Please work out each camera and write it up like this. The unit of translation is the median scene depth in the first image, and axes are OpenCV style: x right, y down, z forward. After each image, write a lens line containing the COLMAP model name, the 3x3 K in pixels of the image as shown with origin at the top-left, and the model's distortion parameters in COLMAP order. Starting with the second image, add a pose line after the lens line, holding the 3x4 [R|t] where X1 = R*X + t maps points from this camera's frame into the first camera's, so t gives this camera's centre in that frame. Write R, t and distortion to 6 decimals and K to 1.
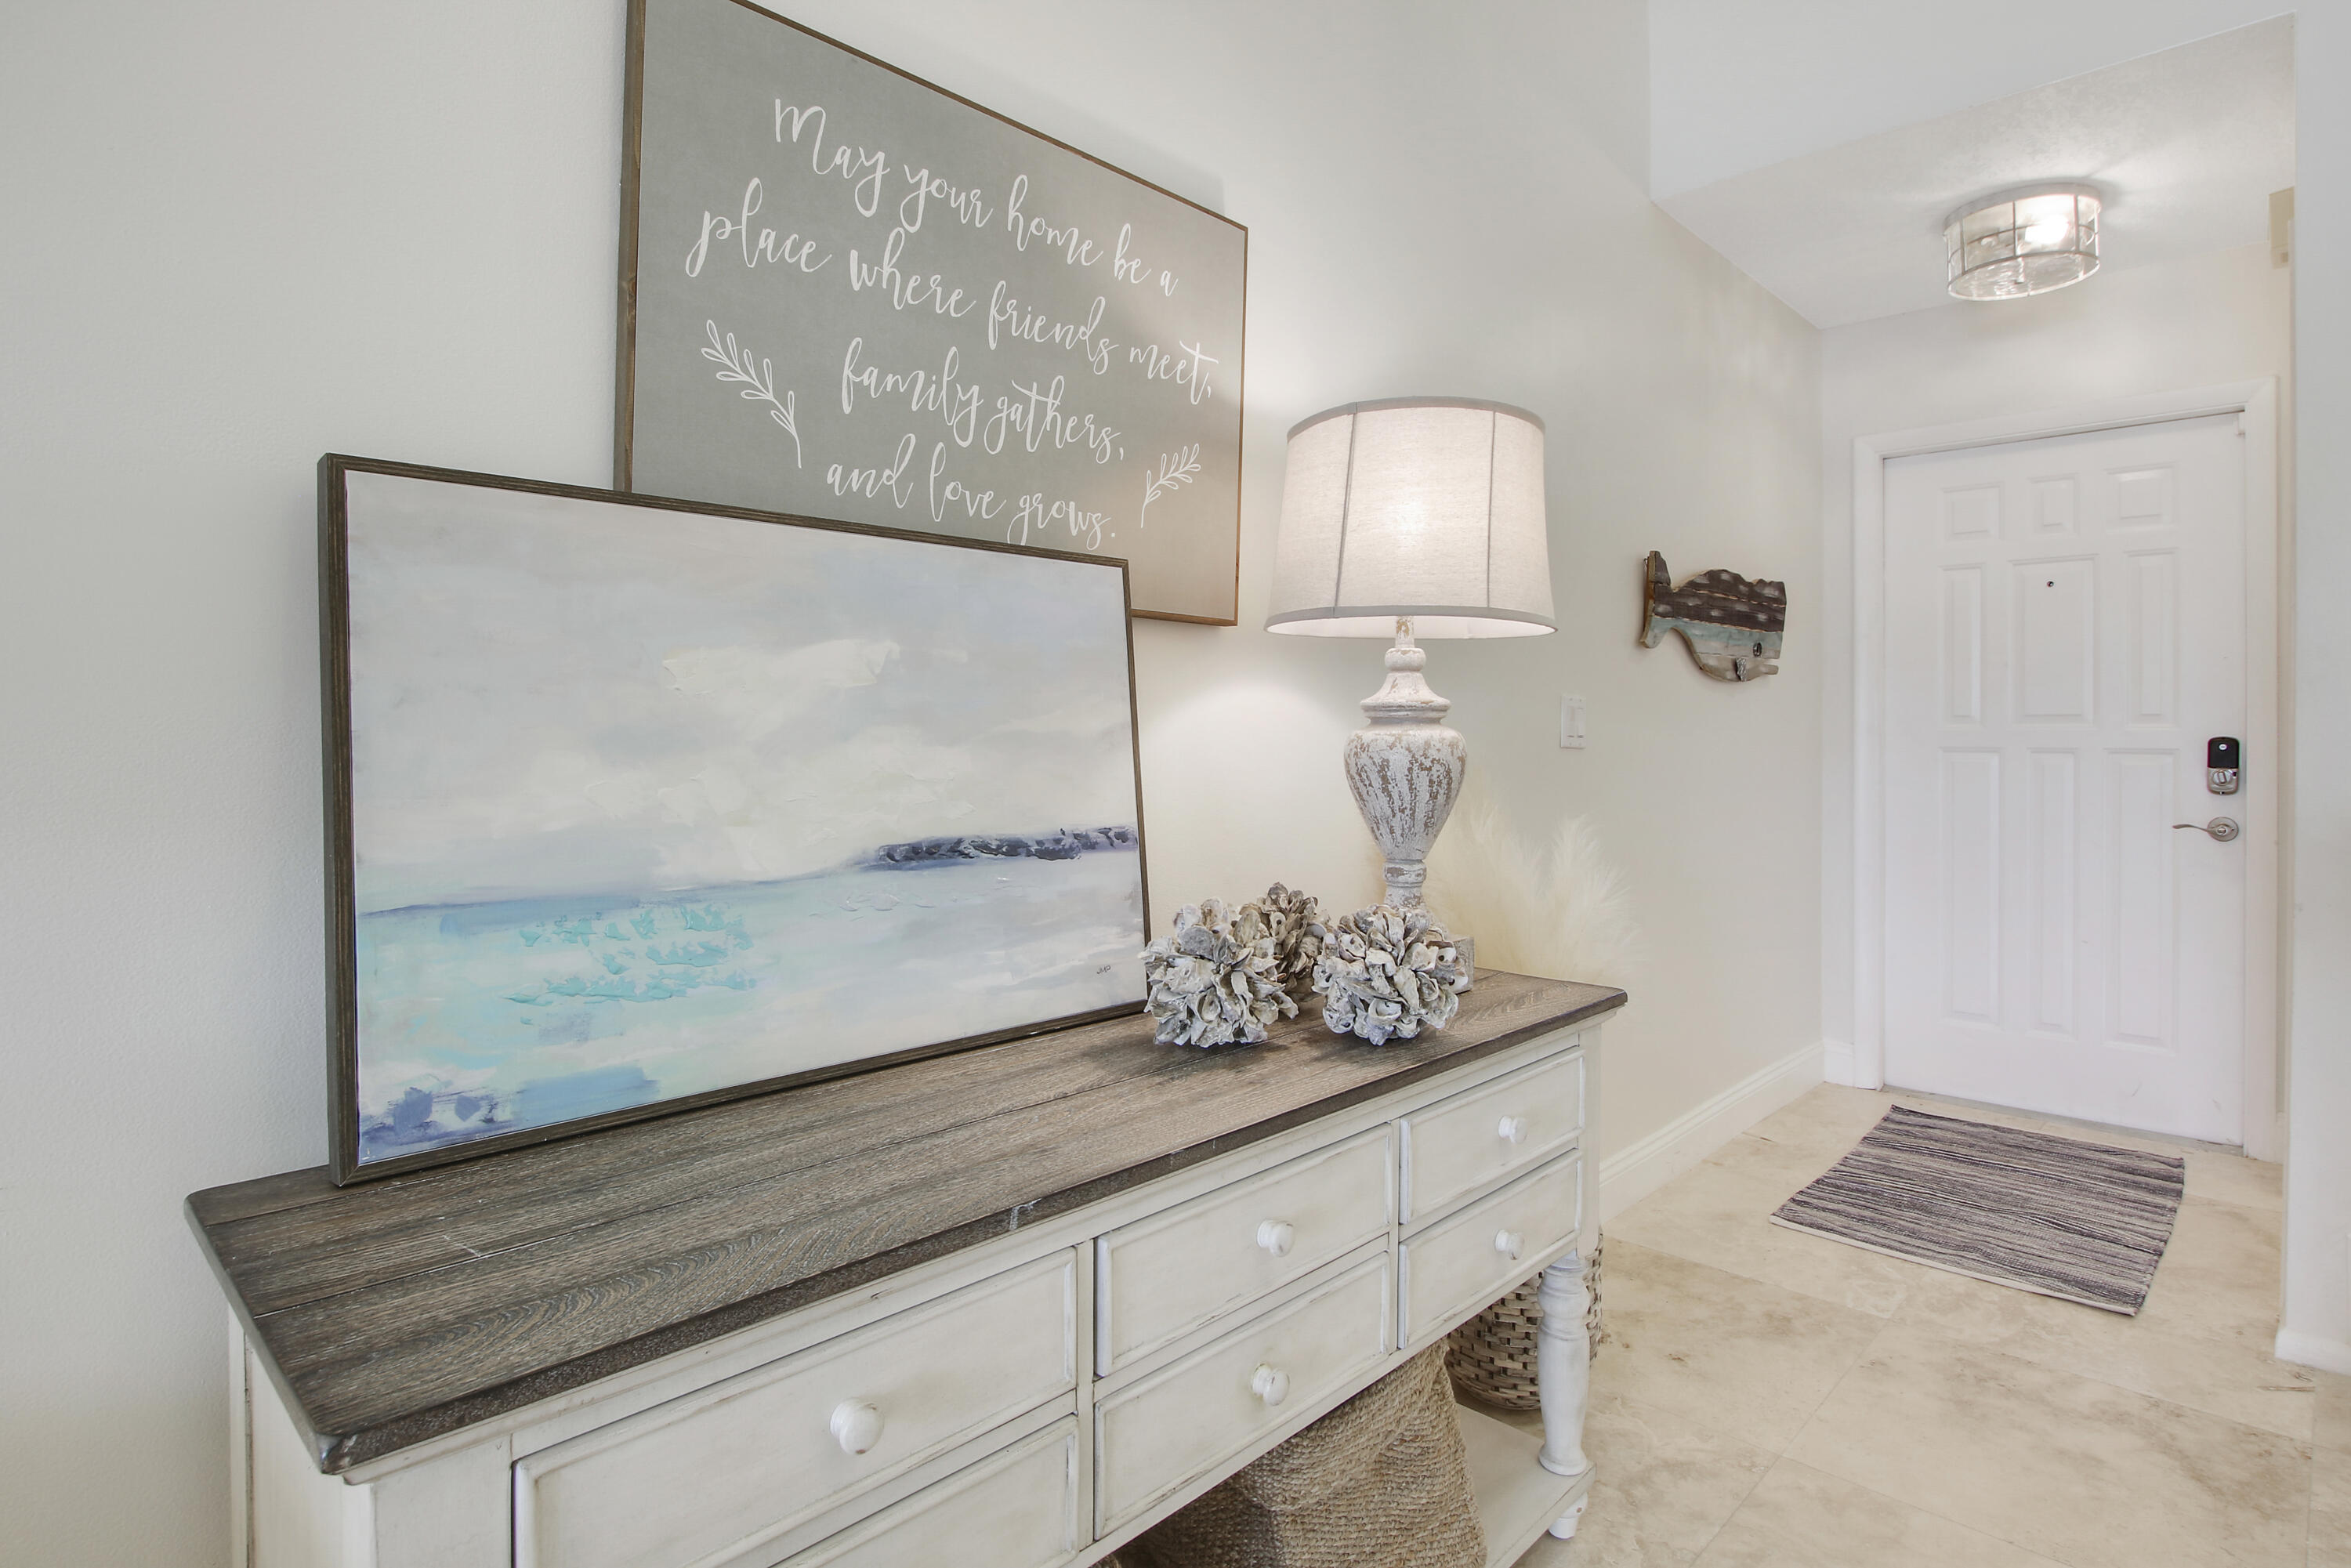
lens RADIAL K [[1228.4, 0, 1234.0], [0, 1228.4, 722.2], [0, 0, 1]] dist [-0.004533, -0.000592]
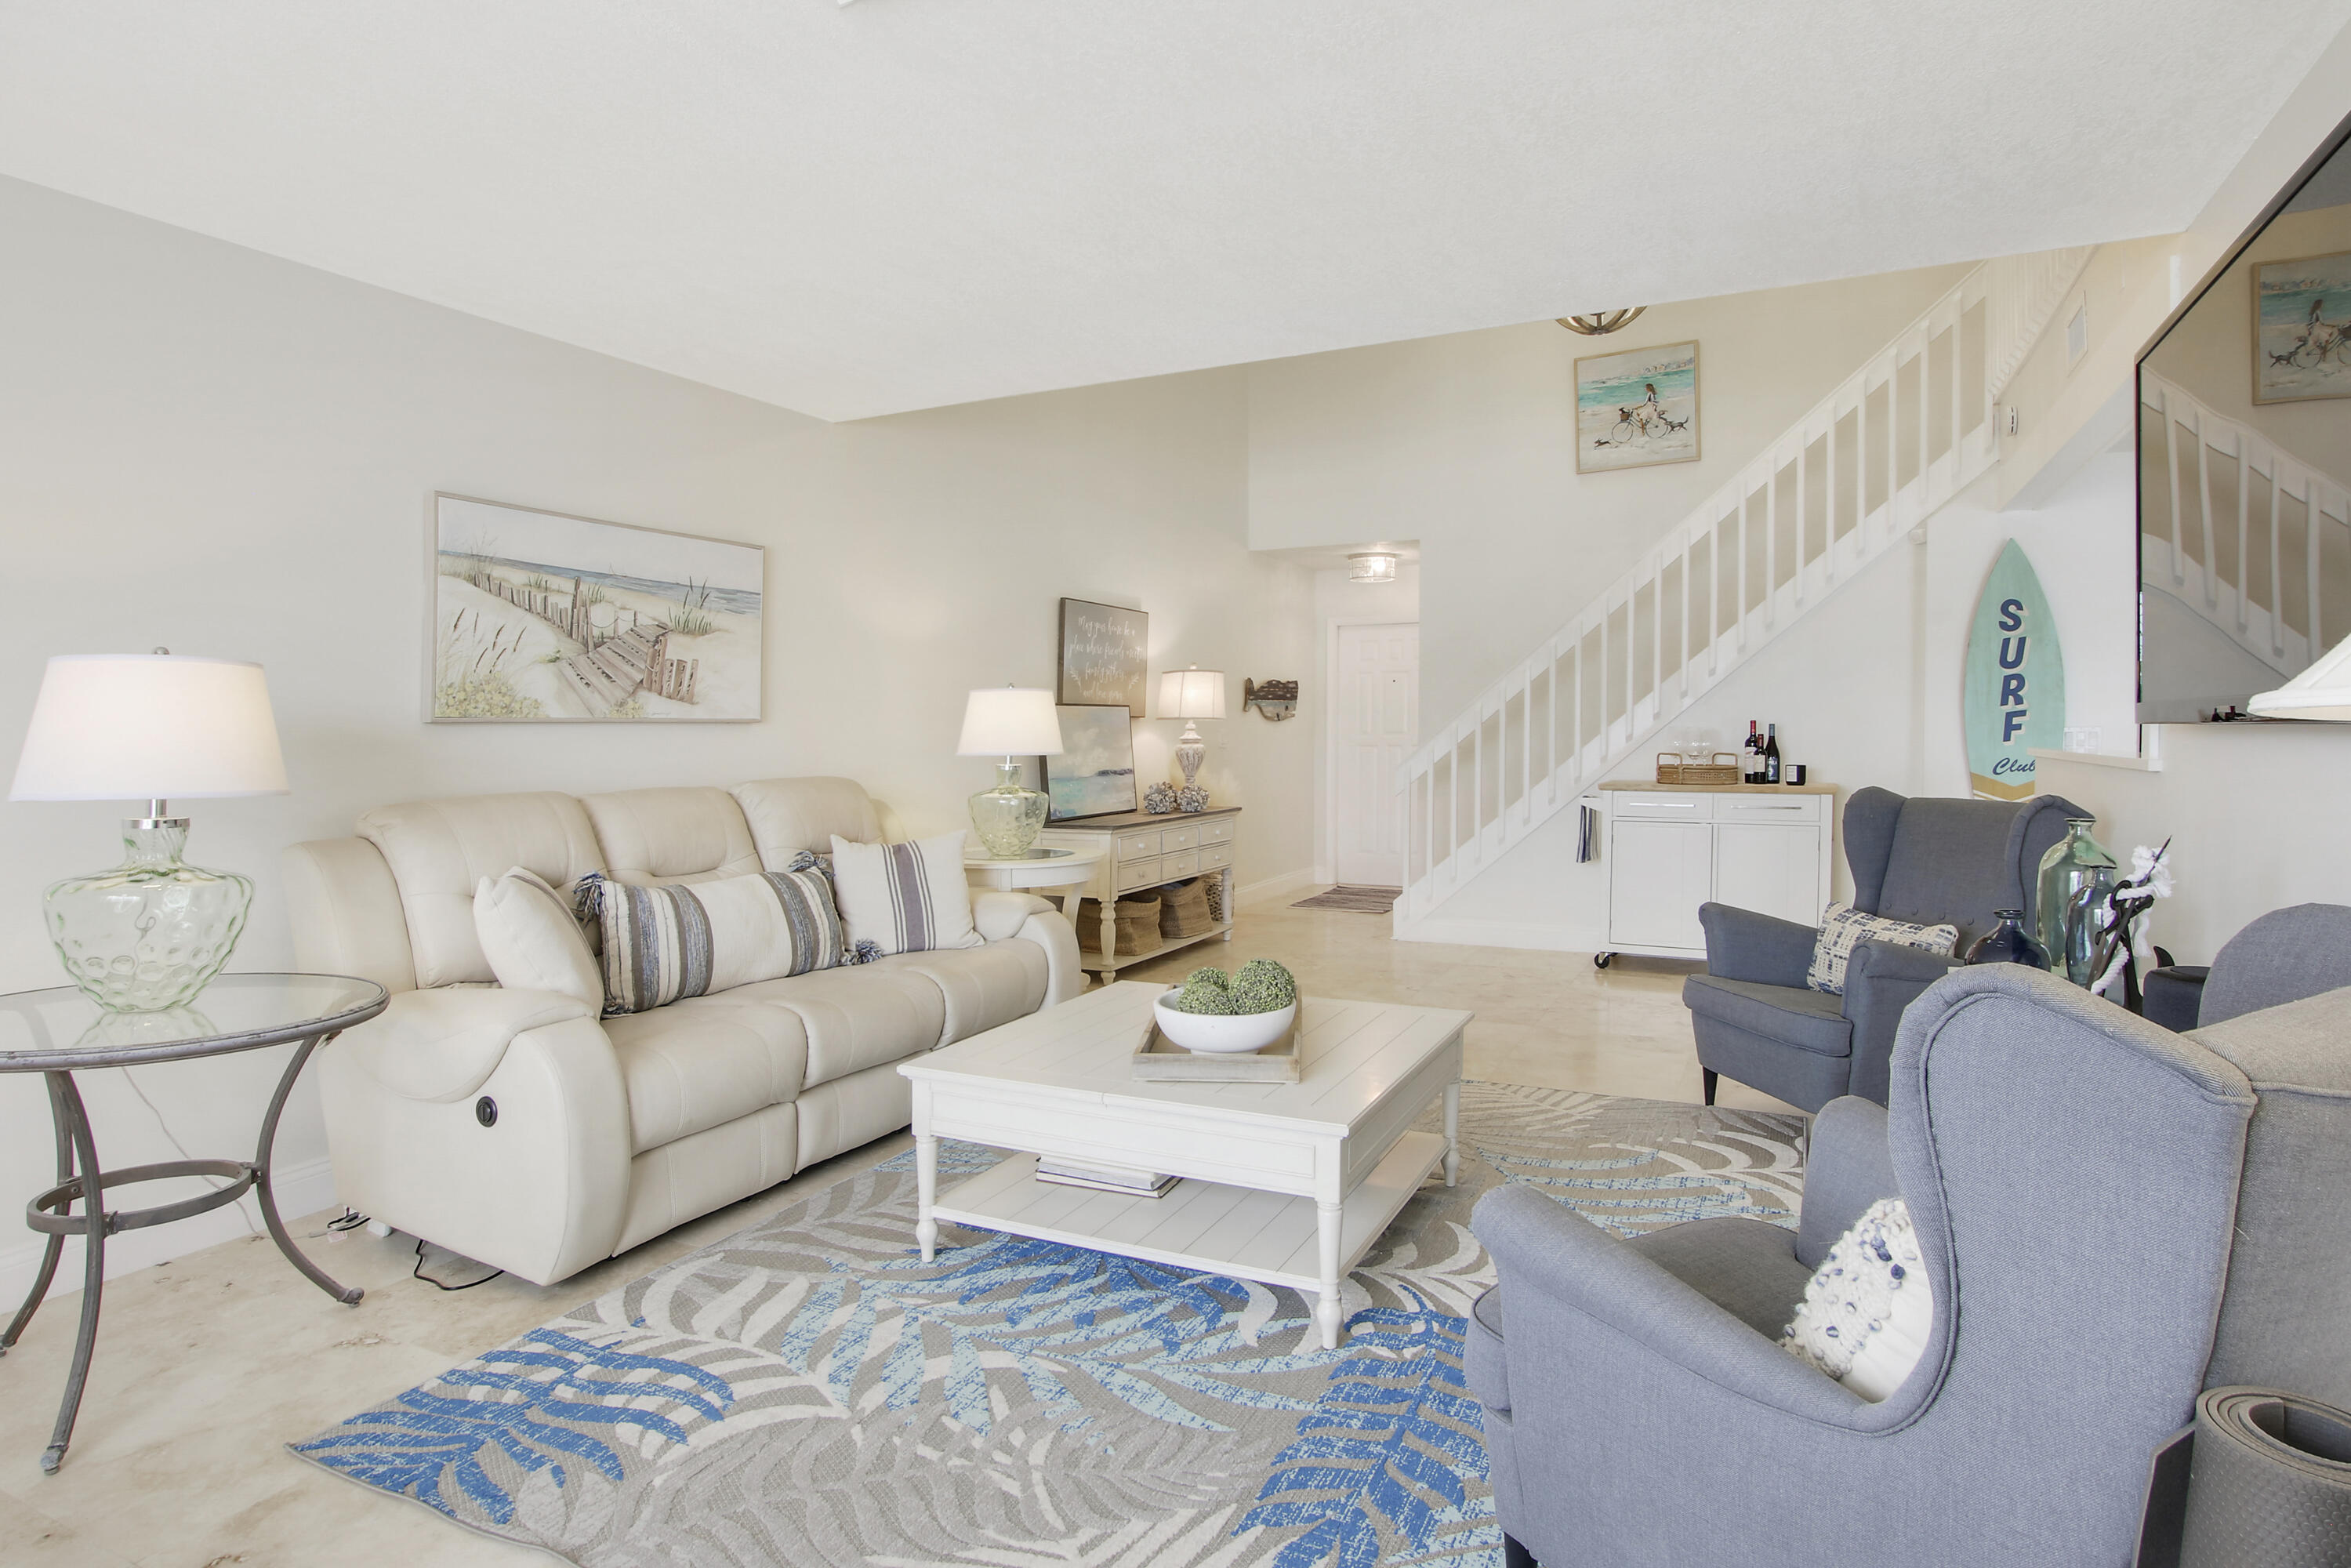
lens RADIAL K [[1266.6, 0, 1168.6], [0, 1266.6, 779.4], [0, 0, 1]] dist [-0.012199, -0.000020]
pose [[0.964401, -0.019425, 0.263731, -0.634924], [0.006075, 0.998663, 0.051343, -0.057466], [-0.264376, -0.047913, 0.963229, -1.844714]]
